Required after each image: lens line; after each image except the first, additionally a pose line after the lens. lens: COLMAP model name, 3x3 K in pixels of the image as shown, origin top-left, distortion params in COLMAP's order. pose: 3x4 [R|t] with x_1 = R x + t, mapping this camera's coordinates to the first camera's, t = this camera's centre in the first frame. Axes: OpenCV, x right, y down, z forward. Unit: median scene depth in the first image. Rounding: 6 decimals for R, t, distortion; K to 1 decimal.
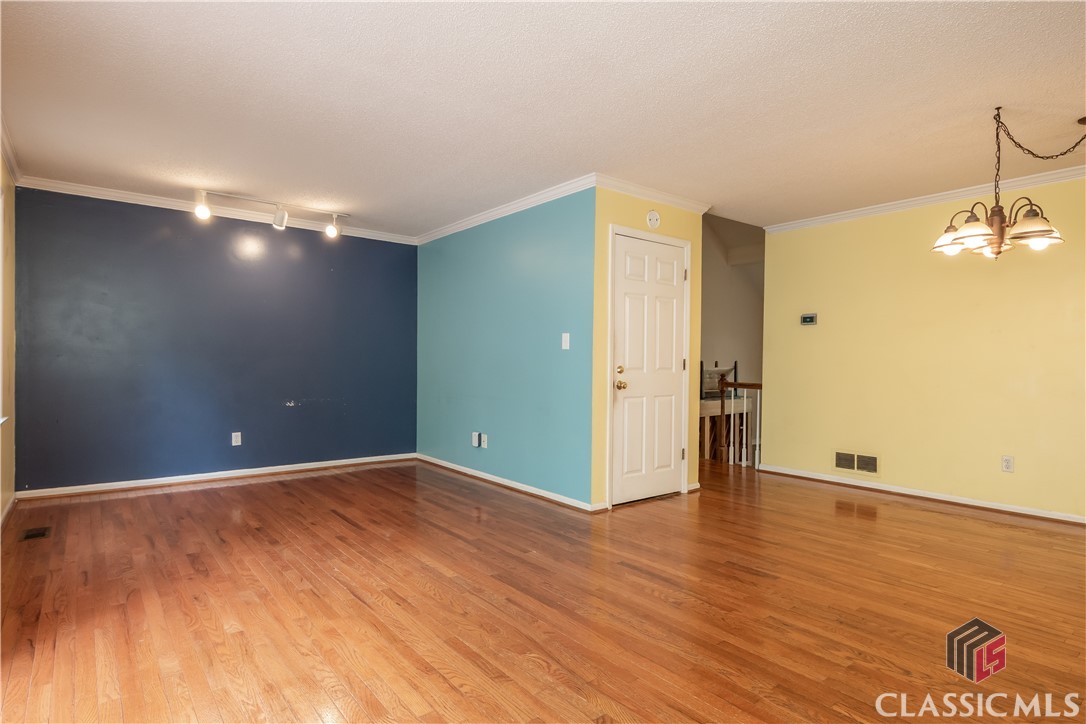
lens RADIAL K [[568.9, 0, 542.2], [0, 568.9, 365.1], [0, 0, 1]] dist [0.008225, -0.001422]
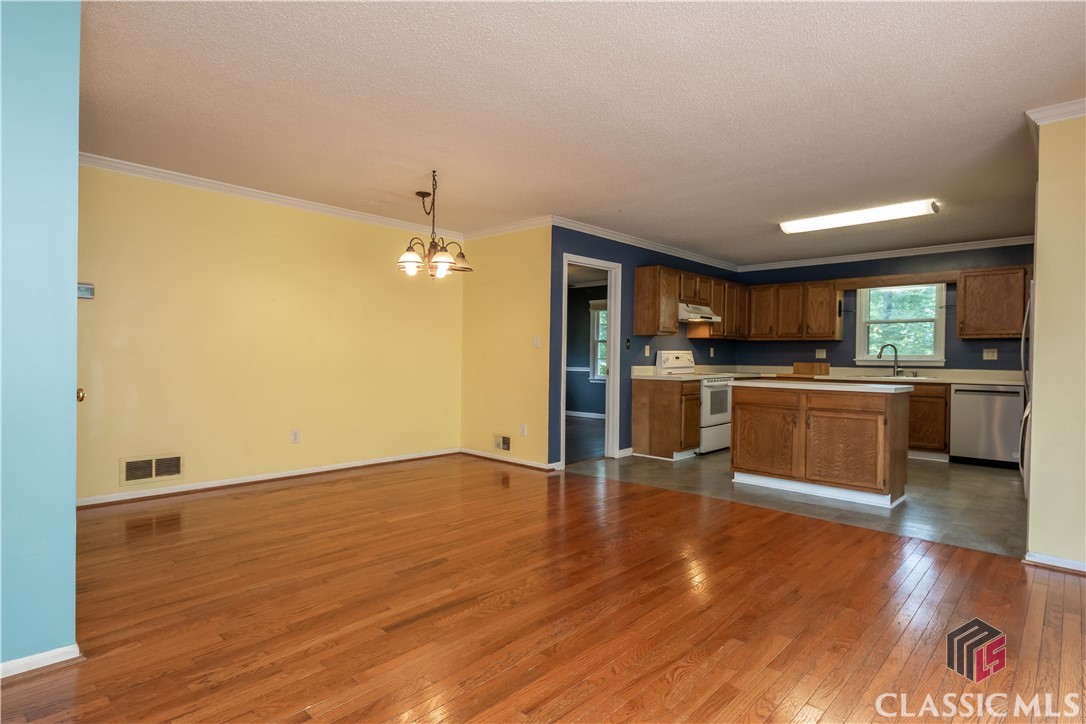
lens RADIAL K [[568.9, 0, 542.2], [0, 568.9, 365.1], [0, 0, 1]] dist [0.008225, -0.001422]
pose [[-0.141204, -0.023388, 0.989704, -0.516726], [-0.006763, 0.999720, 0.022660, -0.007679], [-0.989957, -0.003494, -0.141323, 0.778214]]
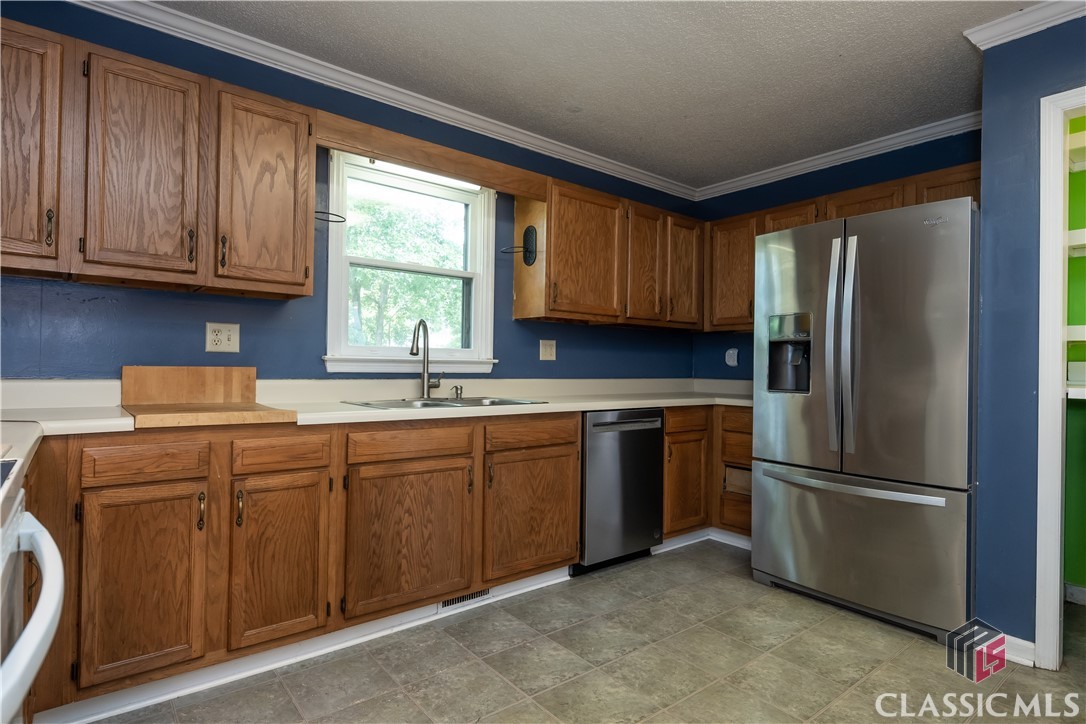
lens RADIAL K [[568.9, 0, 542.2], [0, 568.9, 365.1], [0, 0, 1]] dist [0.008225, -0.001422]
pose [[-0.999689, -0.024116, -0.006425, 1.079412], [-0.024129, 0.999707, 0.002026, 0.013366], [0.006375, 0.002181, -0.999977, 0.116725]]
